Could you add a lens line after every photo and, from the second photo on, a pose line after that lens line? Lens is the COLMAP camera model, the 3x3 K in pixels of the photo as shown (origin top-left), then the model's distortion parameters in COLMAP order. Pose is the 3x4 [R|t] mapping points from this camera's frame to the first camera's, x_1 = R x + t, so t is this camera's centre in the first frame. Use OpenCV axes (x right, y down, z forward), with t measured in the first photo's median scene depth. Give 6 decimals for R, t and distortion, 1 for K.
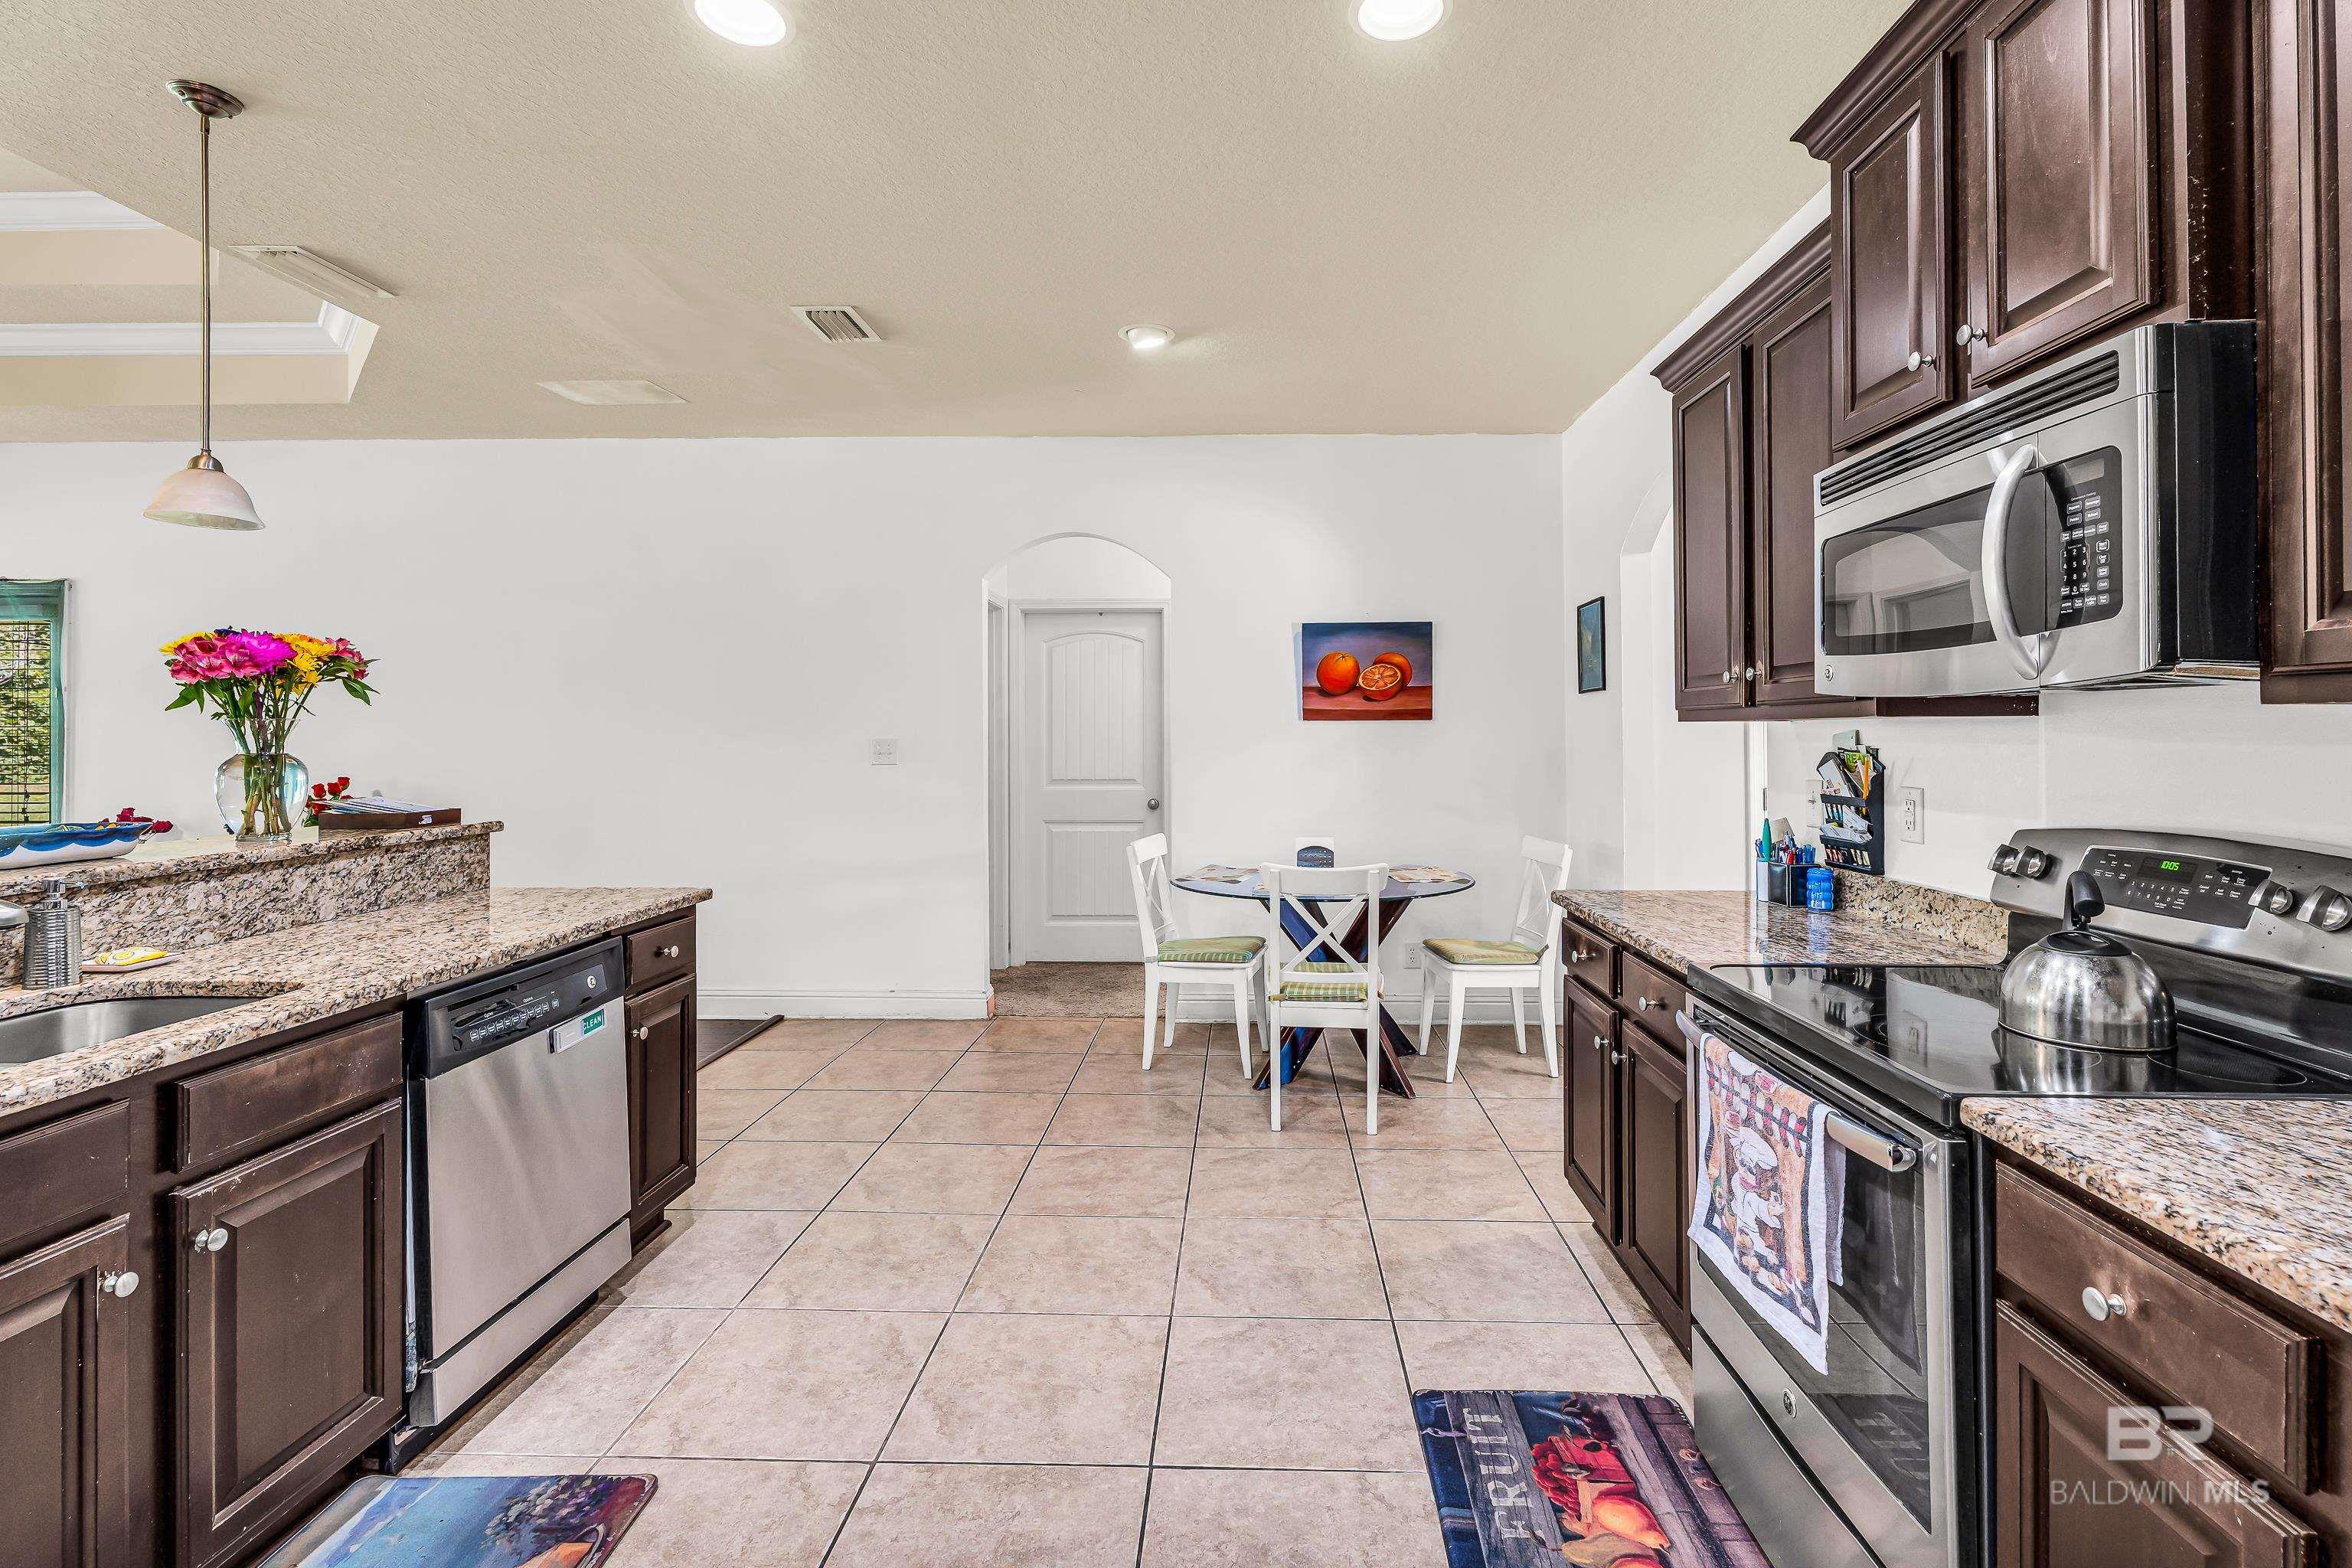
lens RADIAL K [[1051.4, 0, 1176.5], [0, 1051.4, 739.4], [0, 0, 1]] dist [-0.003102, 0.000068]
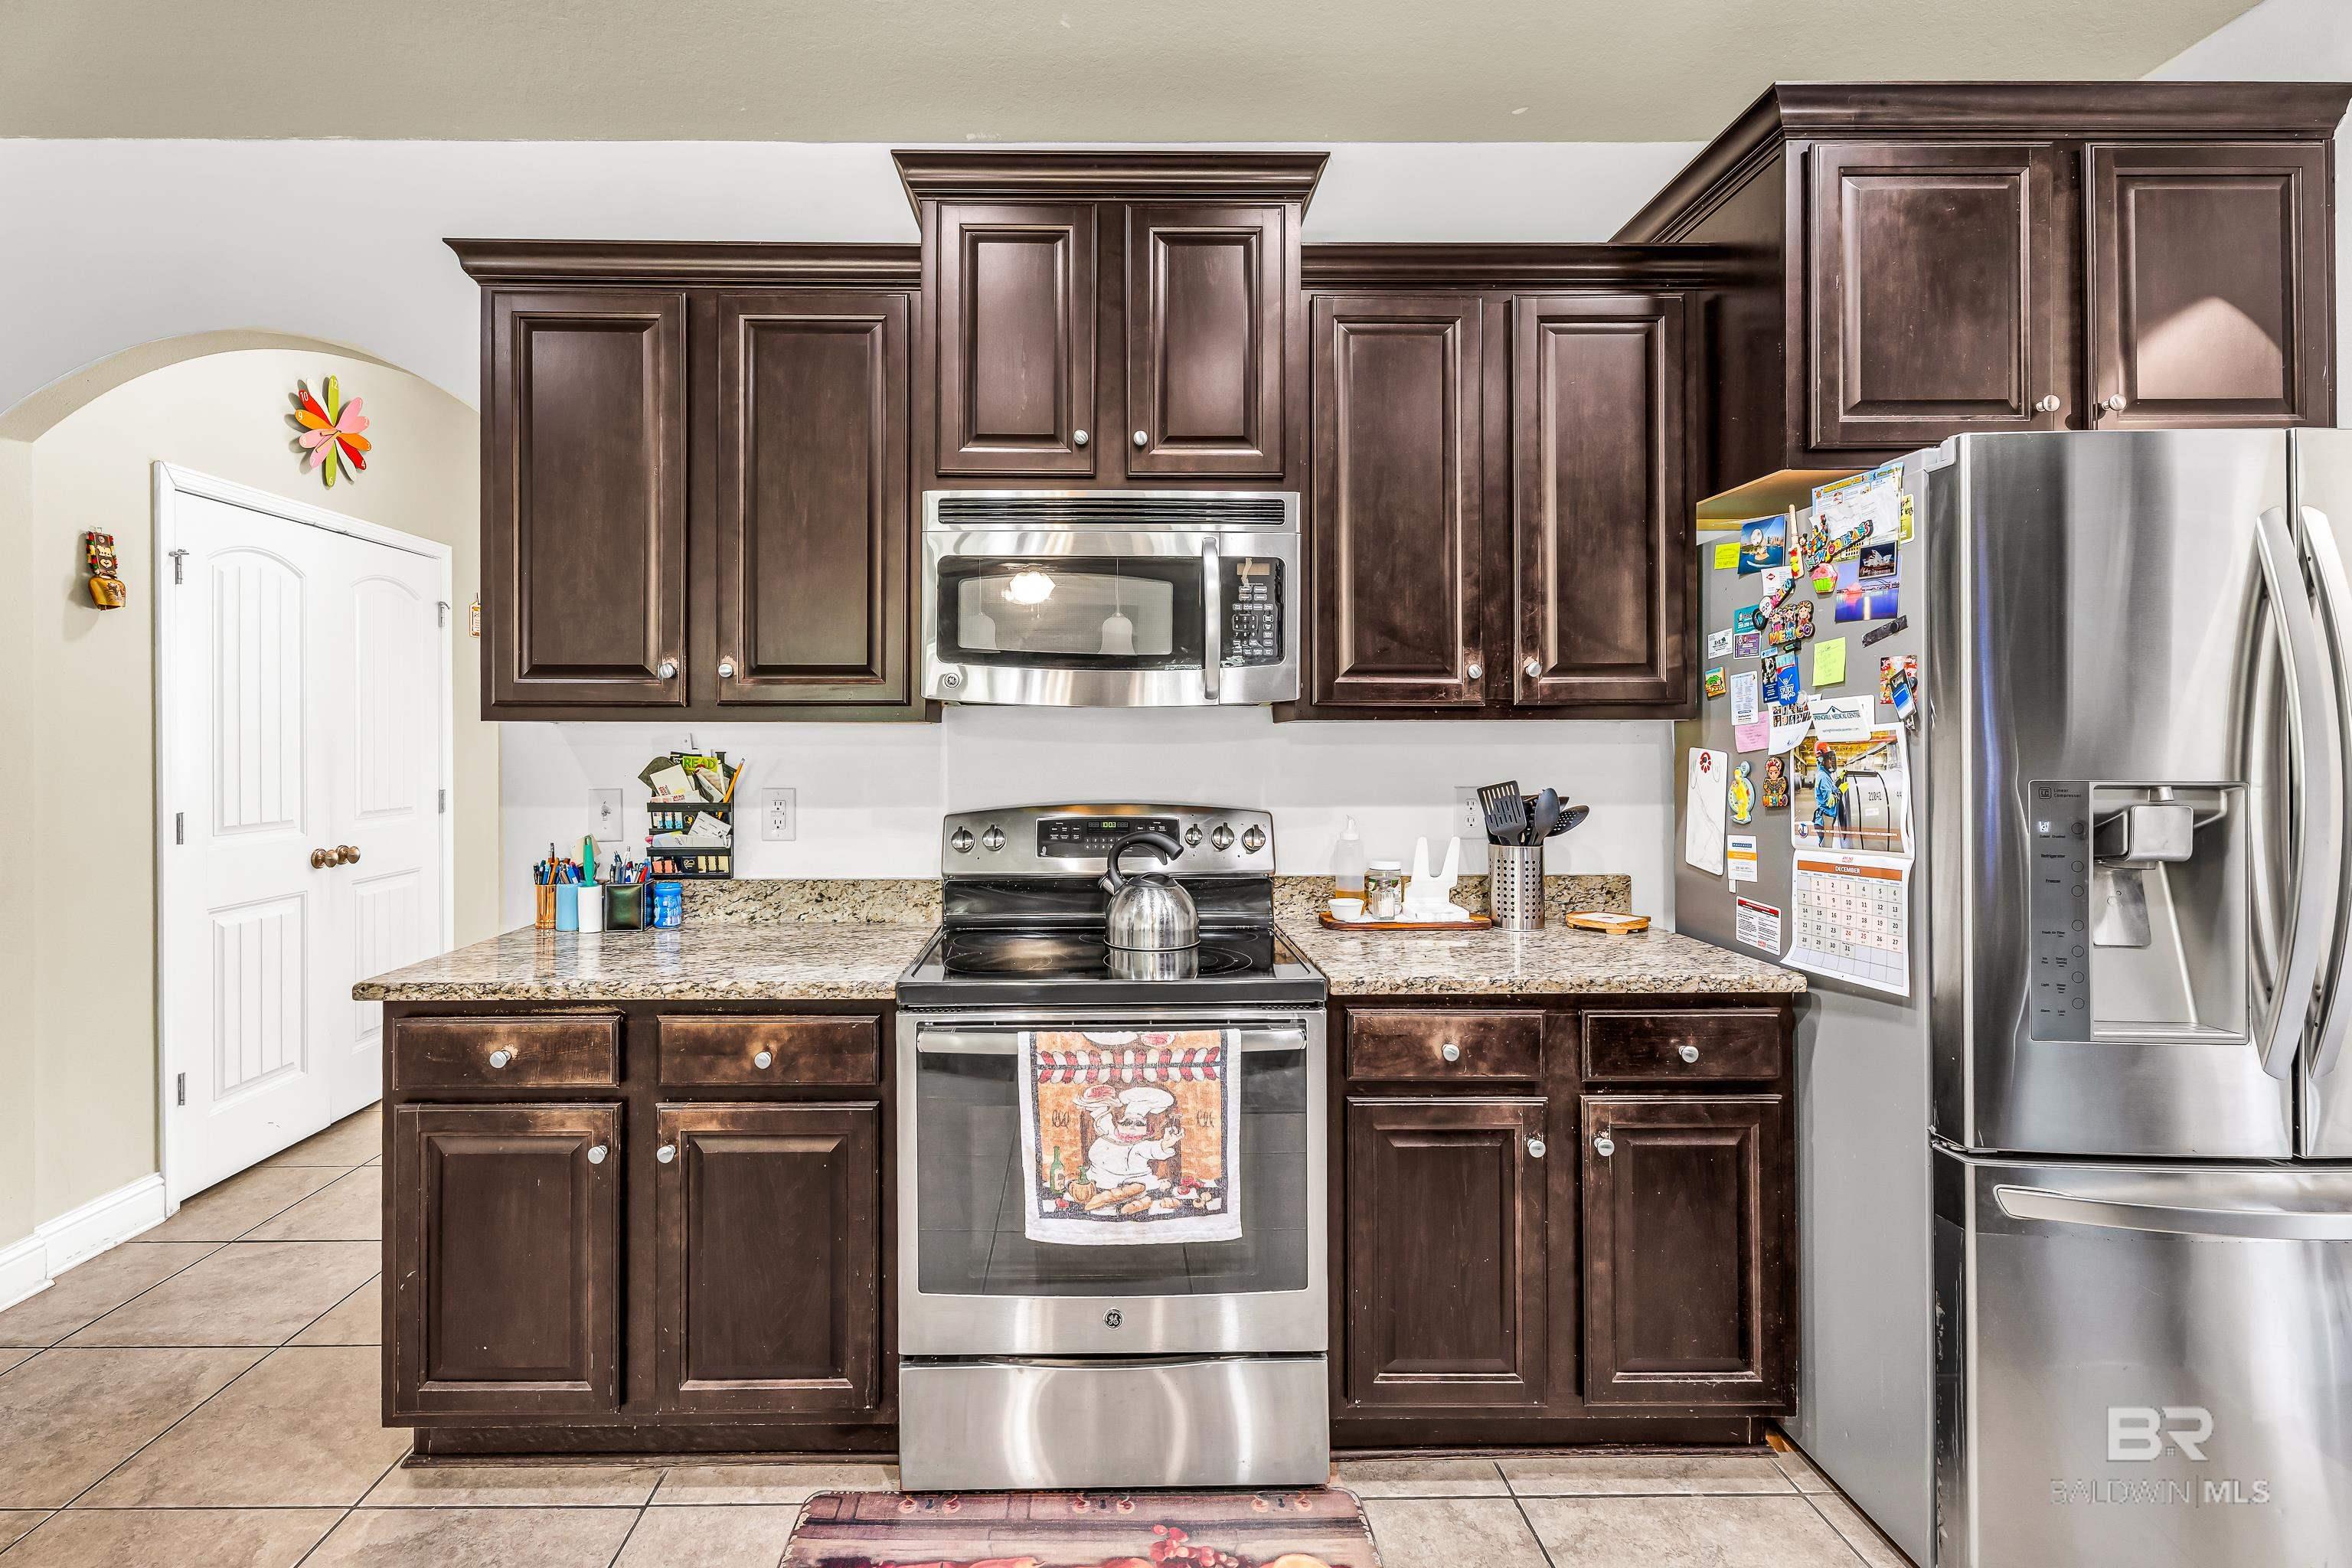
lens RADIAL K [[1051.4, 0, 1176.5], [0, 1051.4, 739.4], [0, 0, 1]] dist [-0.003102, 0.000068]
pose [[-0.059810, 0.001387, 0.998209, -0.448852], [0.005567, 0.999984, -0.001056, 0.000013], [-0.998194, 0.005494, -0.059817, 0.791385]]
